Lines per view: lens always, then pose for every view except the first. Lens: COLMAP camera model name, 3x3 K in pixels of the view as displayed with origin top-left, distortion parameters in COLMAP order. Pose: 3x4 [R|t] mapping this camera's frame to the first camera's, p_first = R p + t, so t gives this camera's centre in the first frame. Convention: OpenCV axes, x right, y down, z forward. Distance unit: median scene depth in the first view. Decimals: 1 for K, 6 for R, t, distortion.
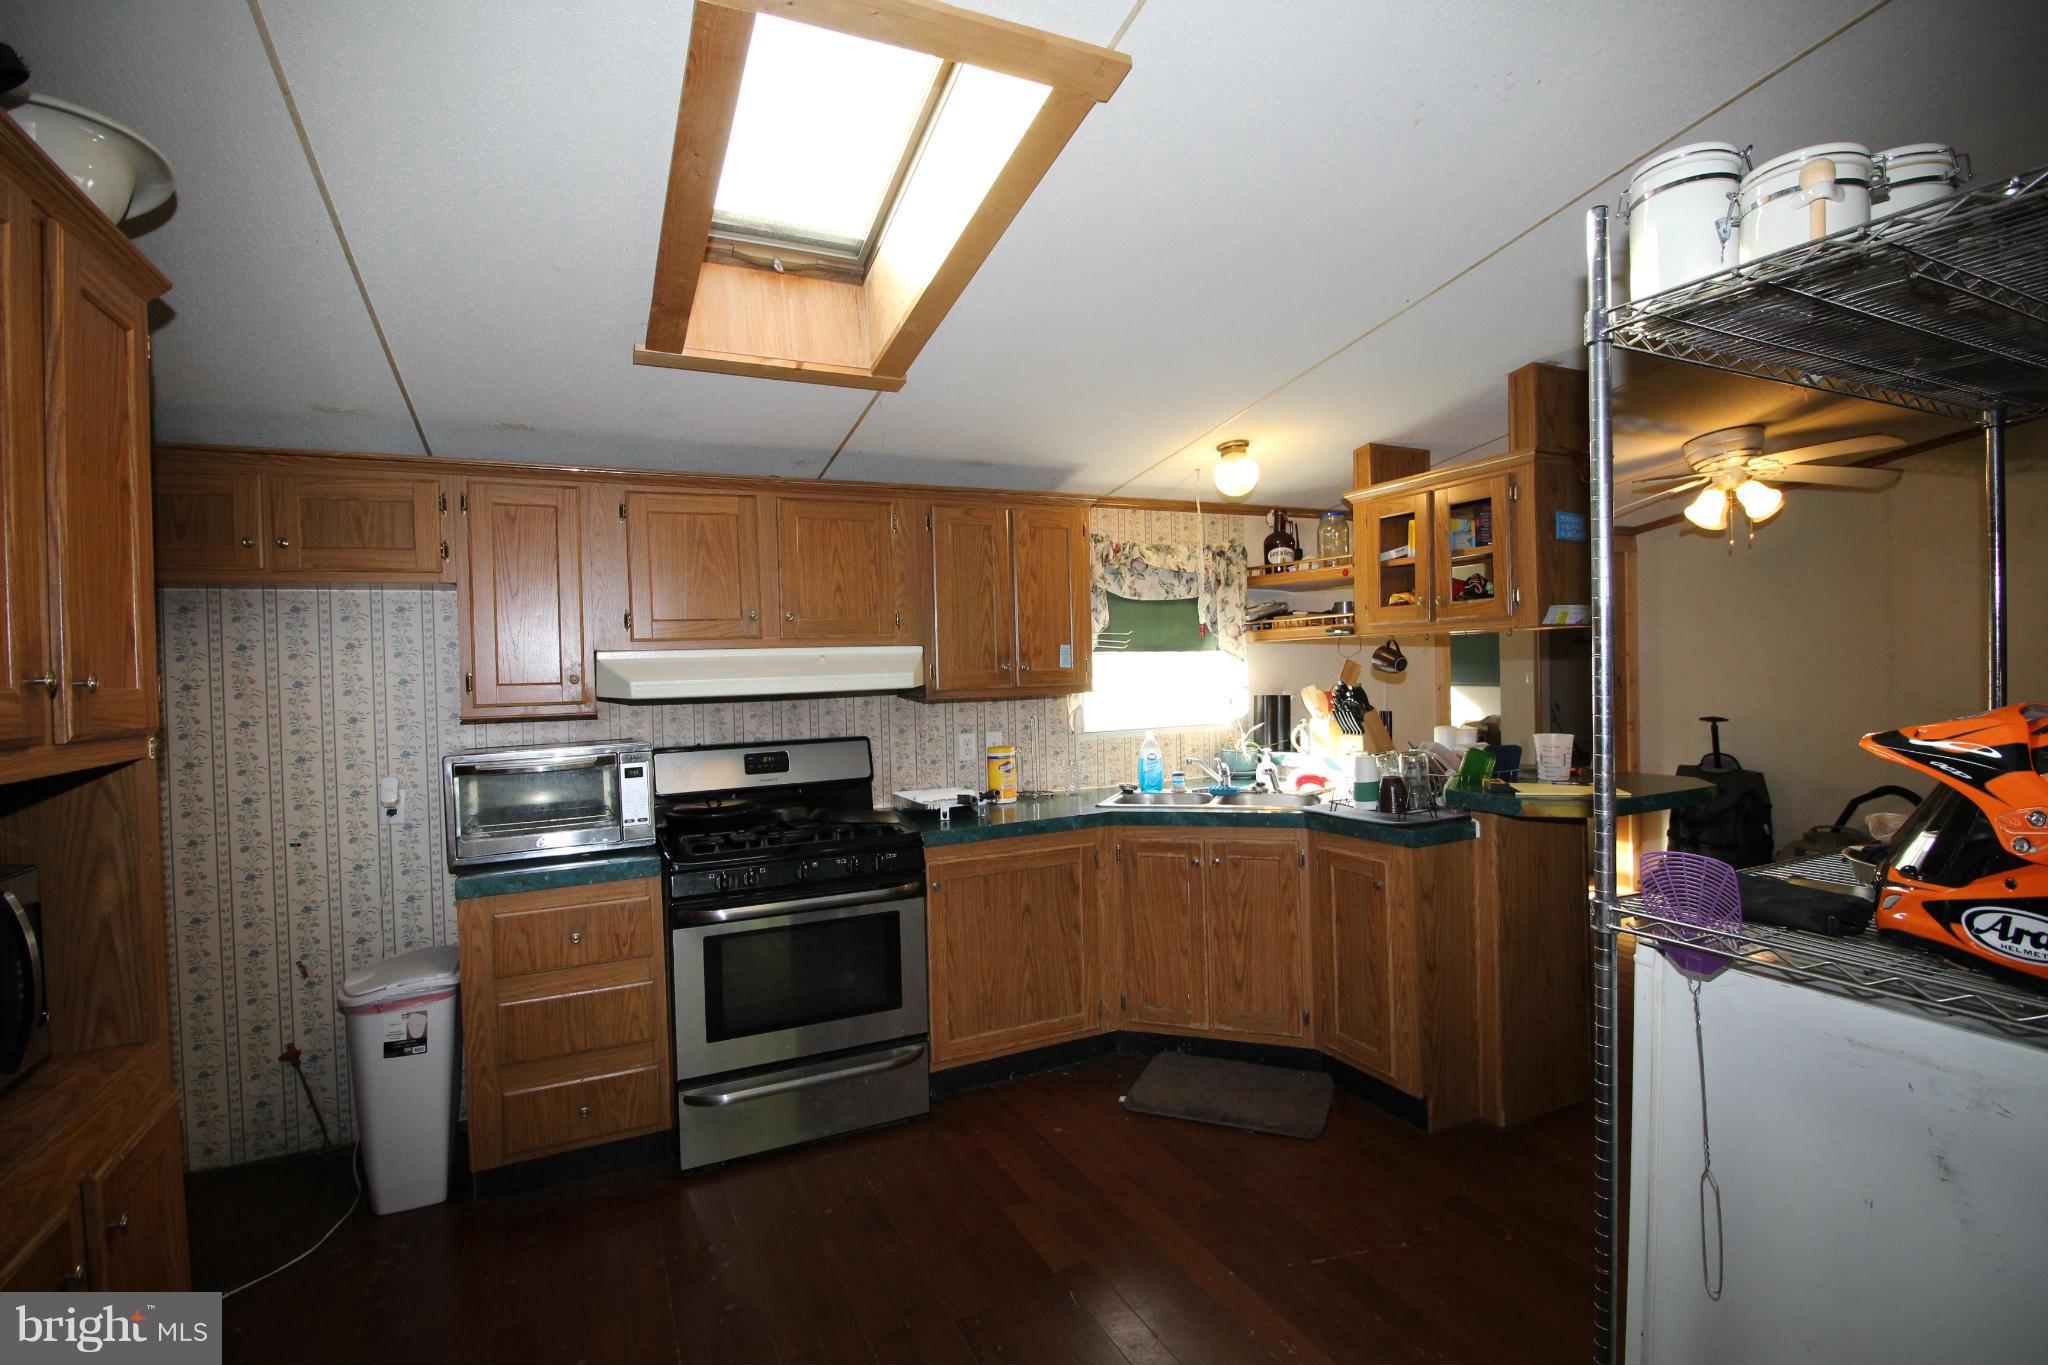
lens RADIAL K [[948.0, 0, 1027.8], [0, 948.0, 682.9], [0, 0, 1]] dist [-0.018484, -0.004725]
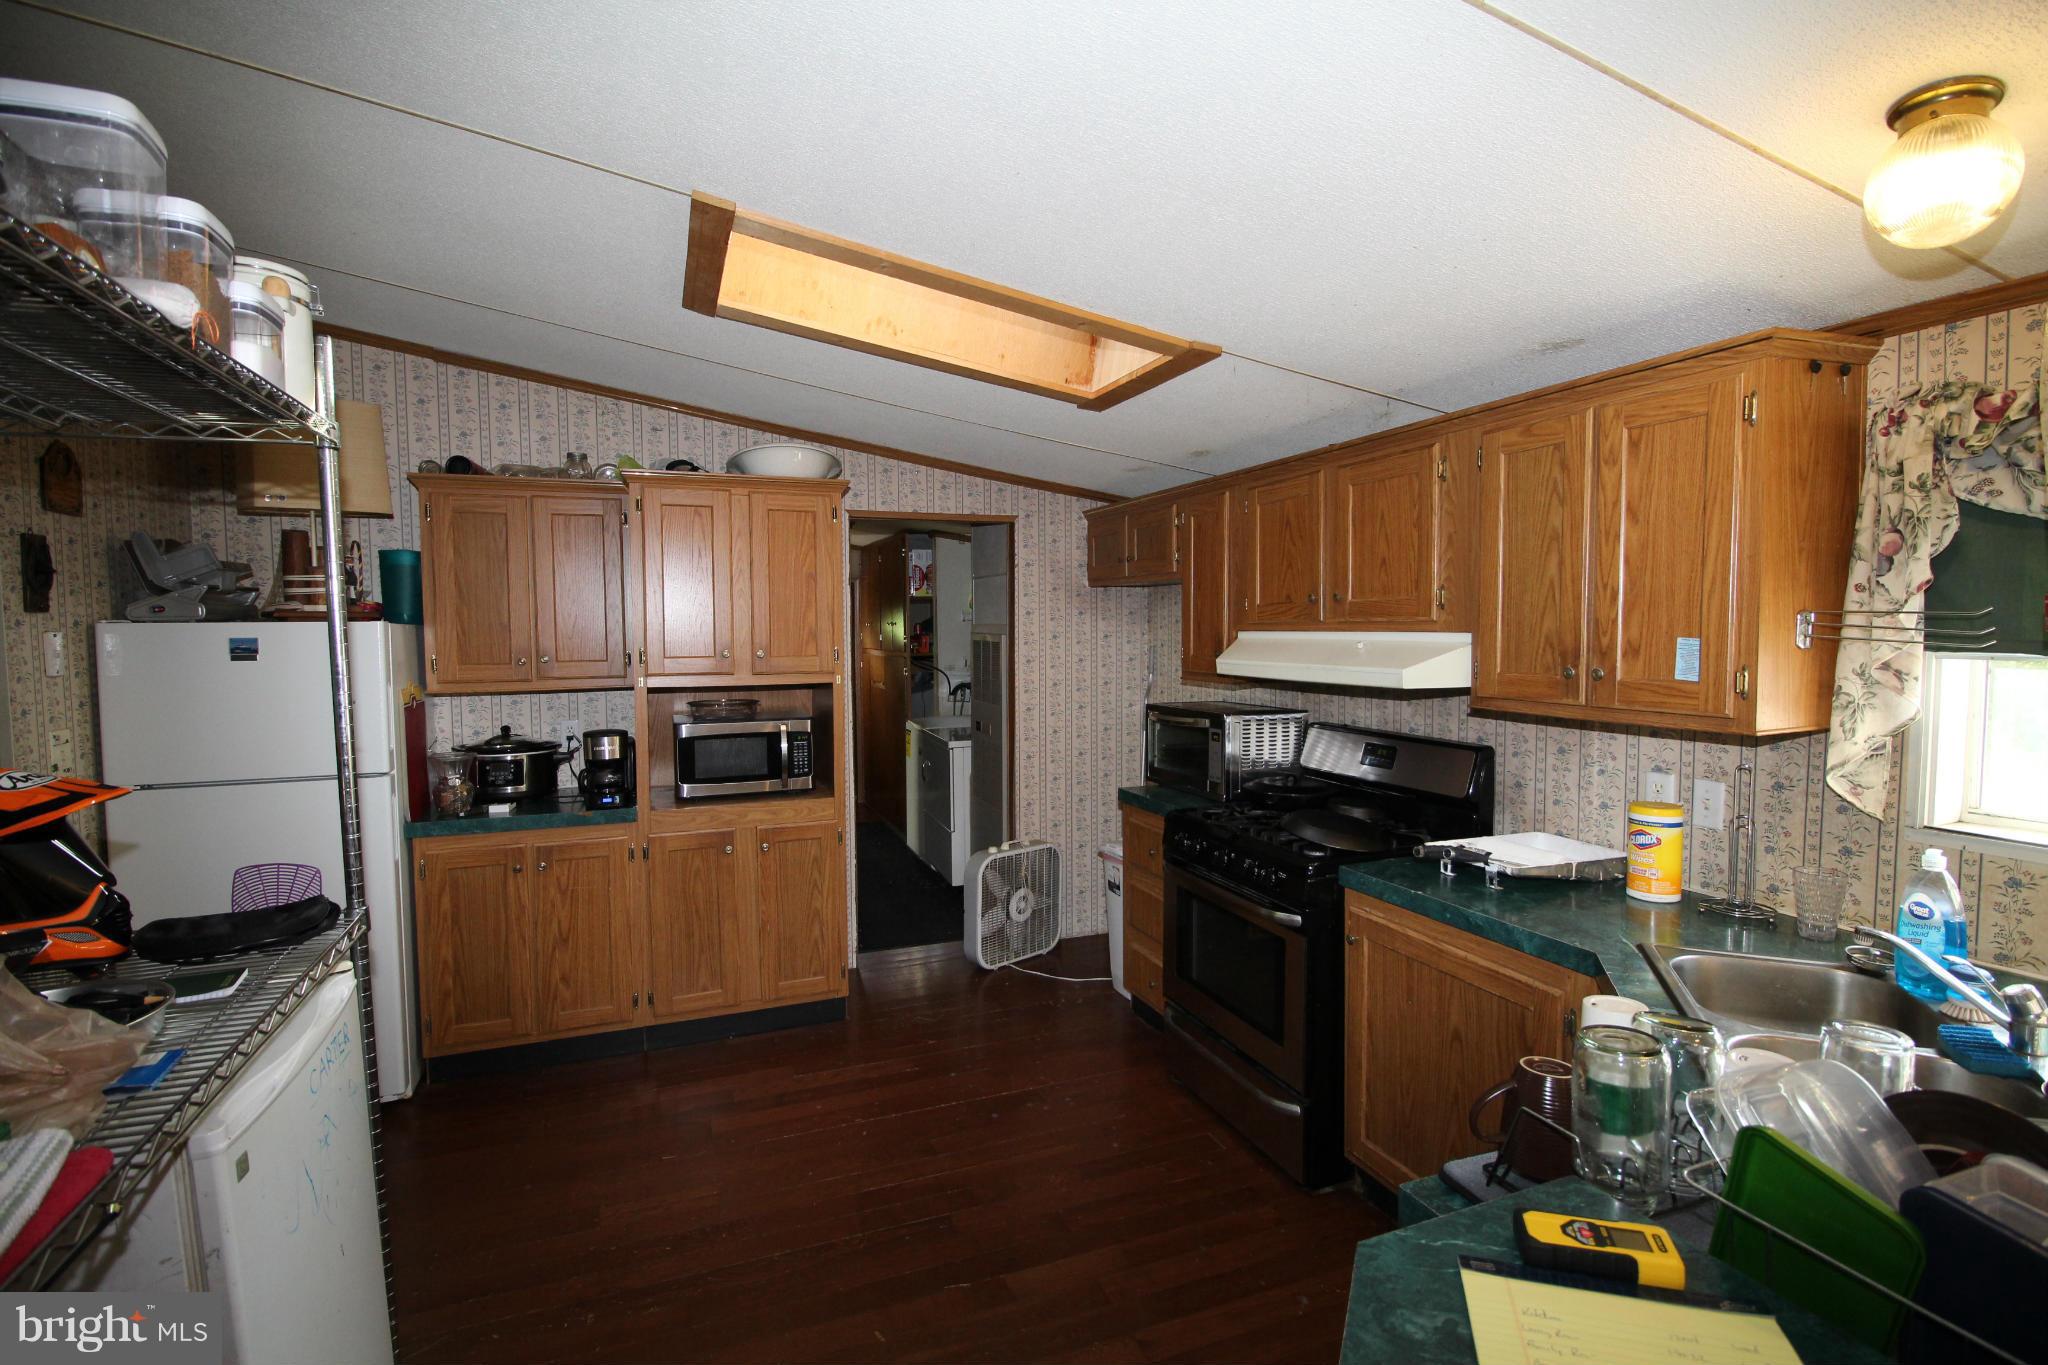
lens RADIAL K [[948.0, 0, 1023.2], [0, 948.0, 679.4], [0, 0, 1]] dist [-0.018484, -0.004725]
pose [[-0.065256, 0.084581, -0.994278, 0.622102], [-0.008603, 0.996317, 0.085319, -0.061531], [0.997831, 0.014122, -0.064288, 0.697440]]
